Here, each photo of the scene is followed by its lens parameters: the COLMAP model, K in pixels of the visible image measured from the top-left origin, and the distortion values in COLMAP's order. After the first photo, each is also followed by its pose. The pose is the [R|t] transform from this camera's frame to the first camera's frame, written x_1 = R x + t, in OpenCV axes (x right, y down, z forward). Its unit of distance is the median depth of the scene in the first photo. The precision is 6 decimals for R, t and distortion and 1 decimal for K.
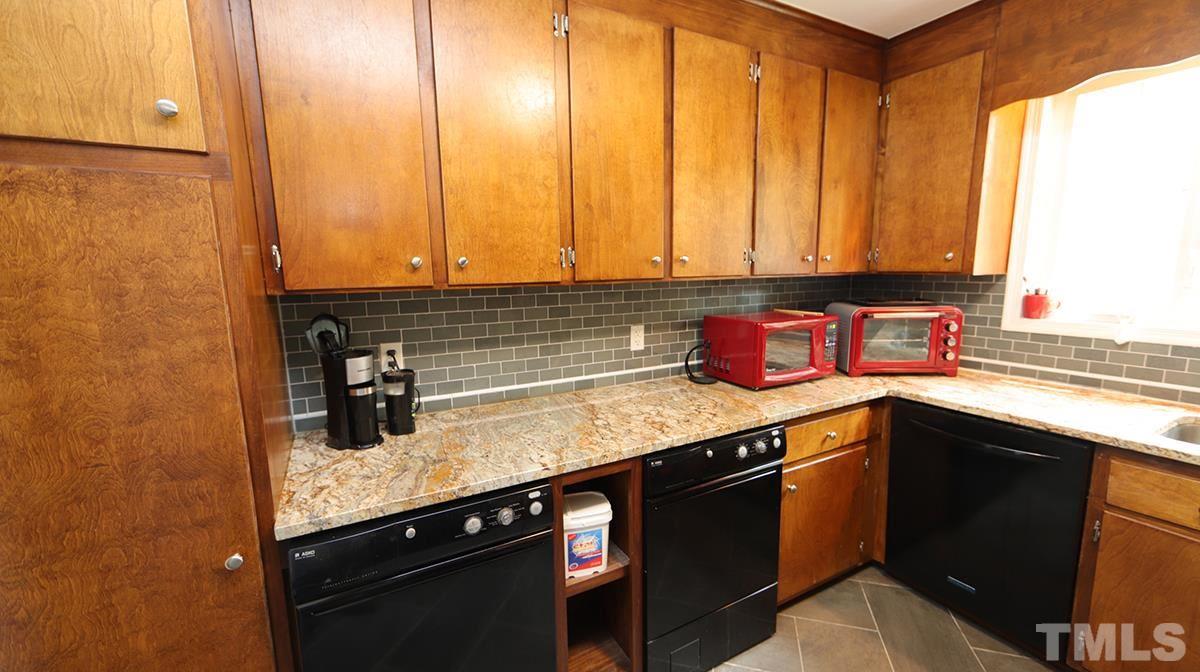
lens RADIAL K [[470.6, 0, 601.9], [0, 470.6, 336.6], [0, 0, 1]] dist [0.001462, 0.000716]
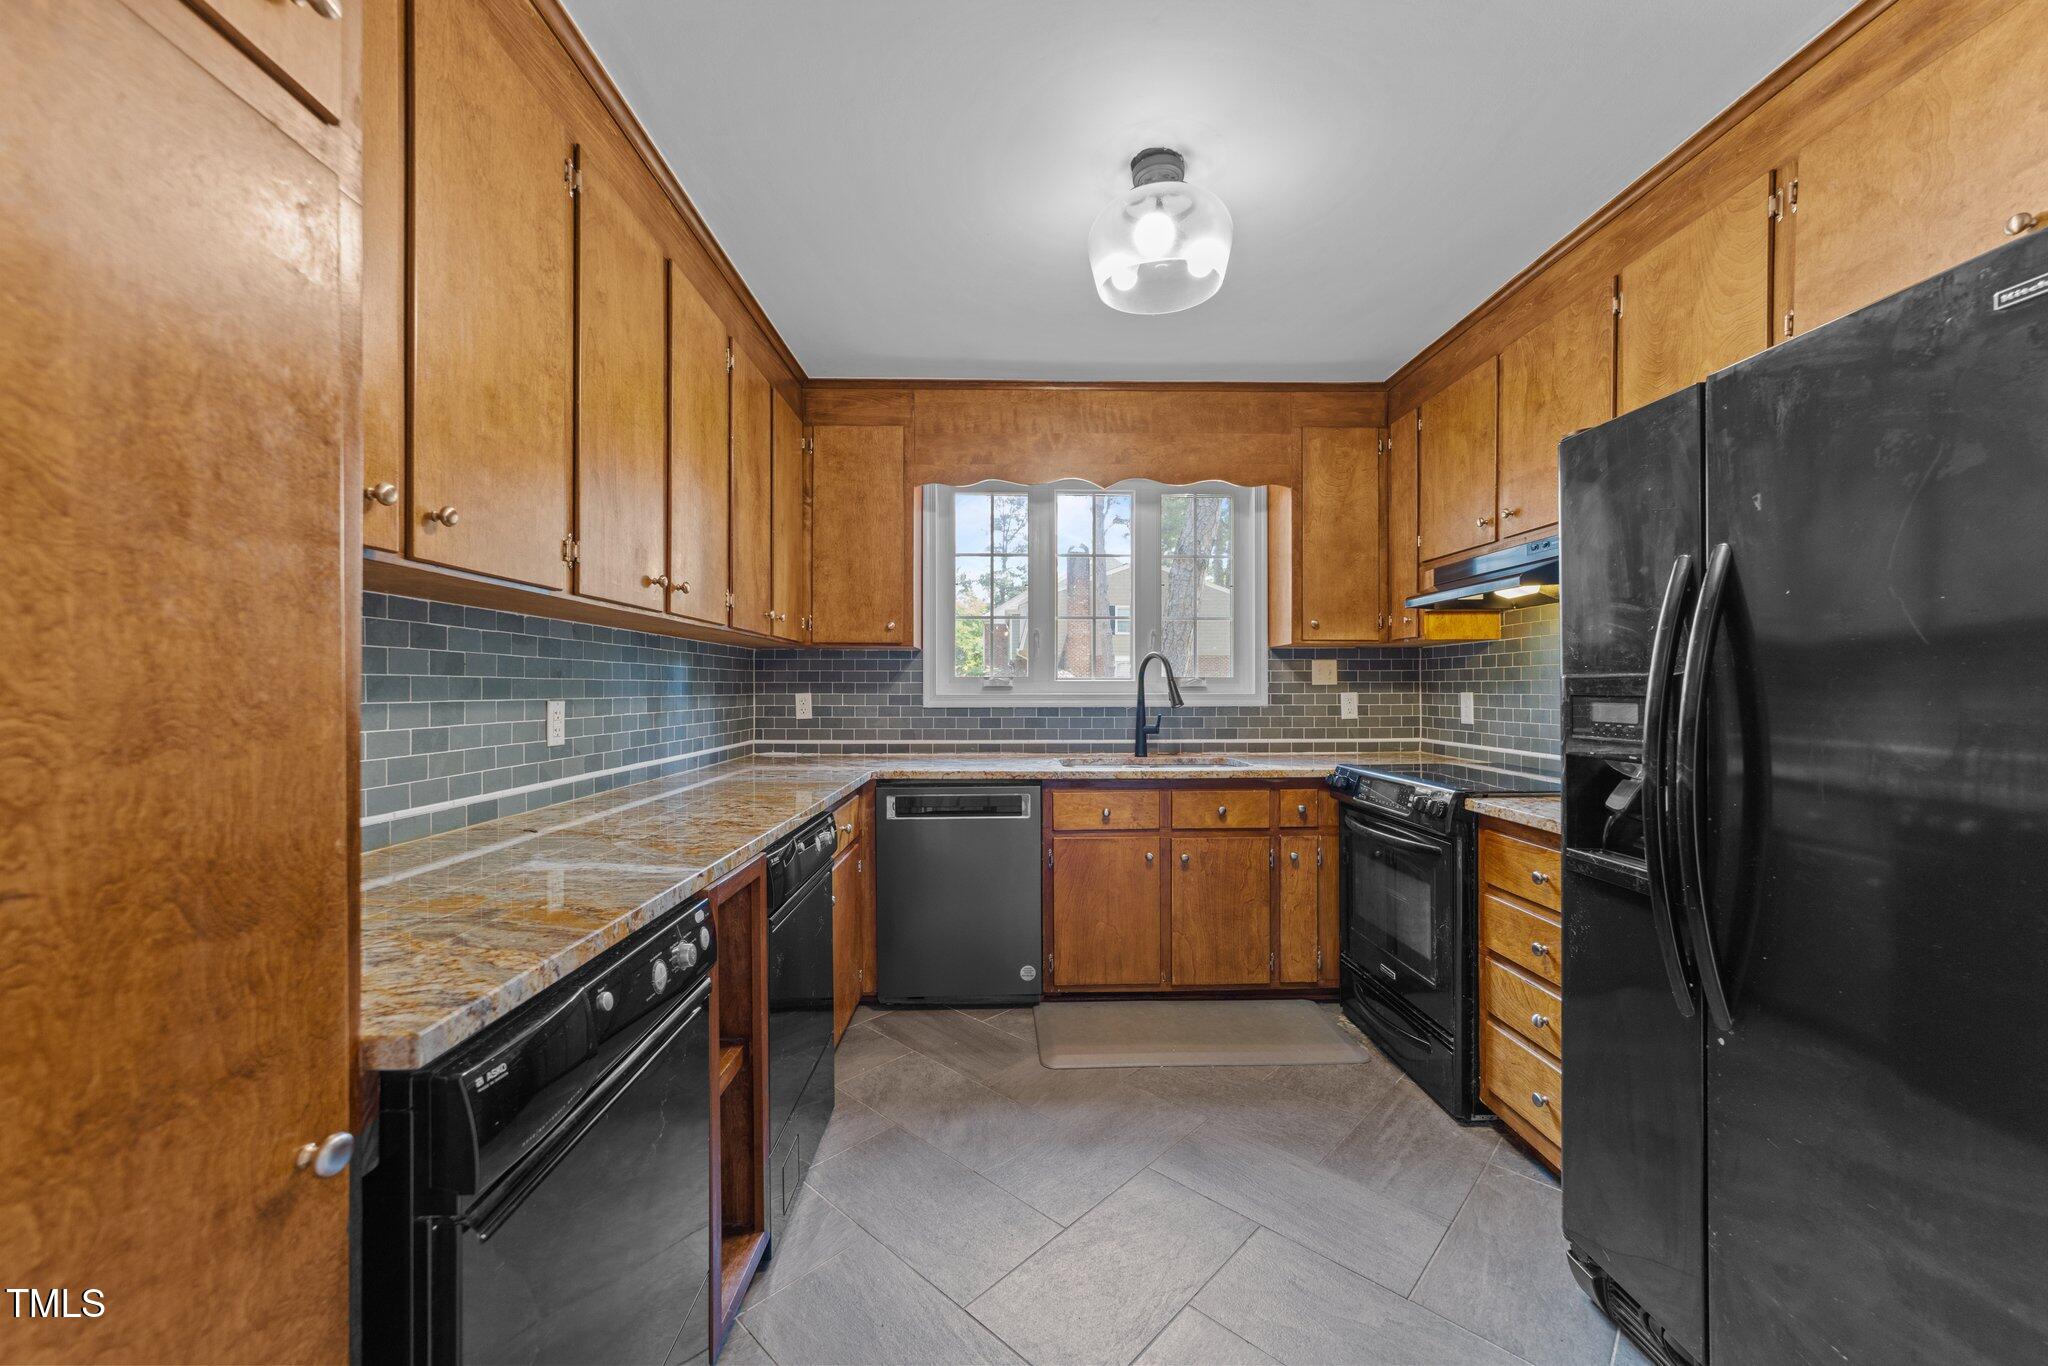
lens RADIAL K [[779.4, 0, 1025.9], [0, 779.4, 681.7], [0, 0, 1]] dist [-0.008988, 0.003938]
pose [[0.459769, 0.023476, 0.887728, -0.593608], [0.123315, 0.988278, -0.090002, 0.128969], [-0.879435, 0.150850, 0.451484, 0.105209]]
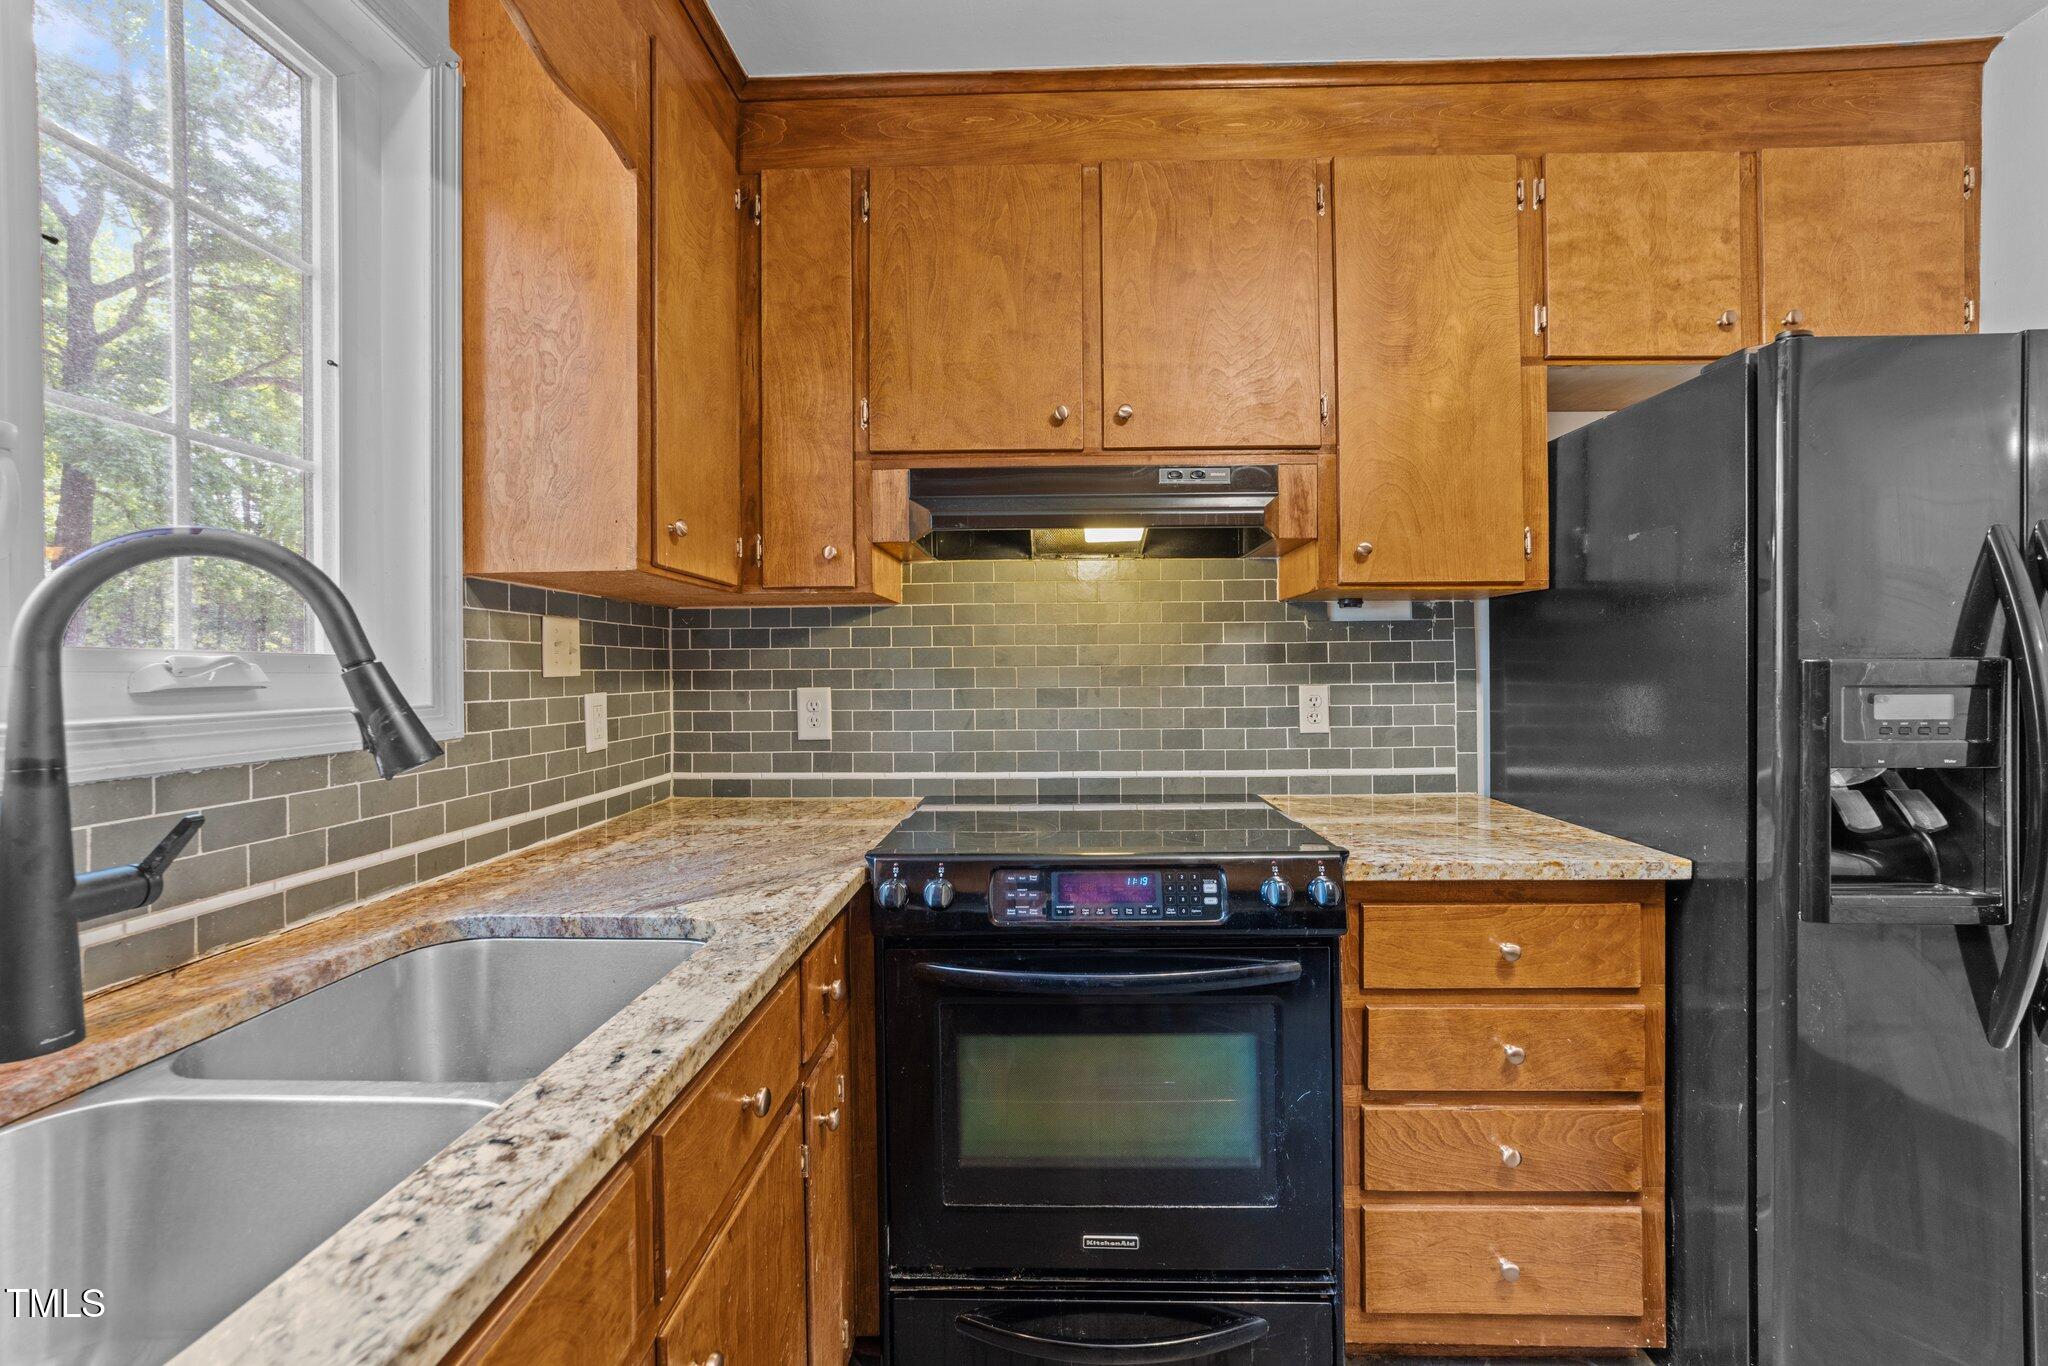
lens RADIAL K [[779.4, 0, 1025.3], [0, 779.4, 669.5], [0, 0, 1]] dist [-0.008988, 0.003938]
pose [[-0.862815, 0.026049, 0.504849, 0.670990], [0.097177, 0.988593, 0.115071, -0.005776], [-0.496092, 0.148345, -0.855504, 0.814016]]
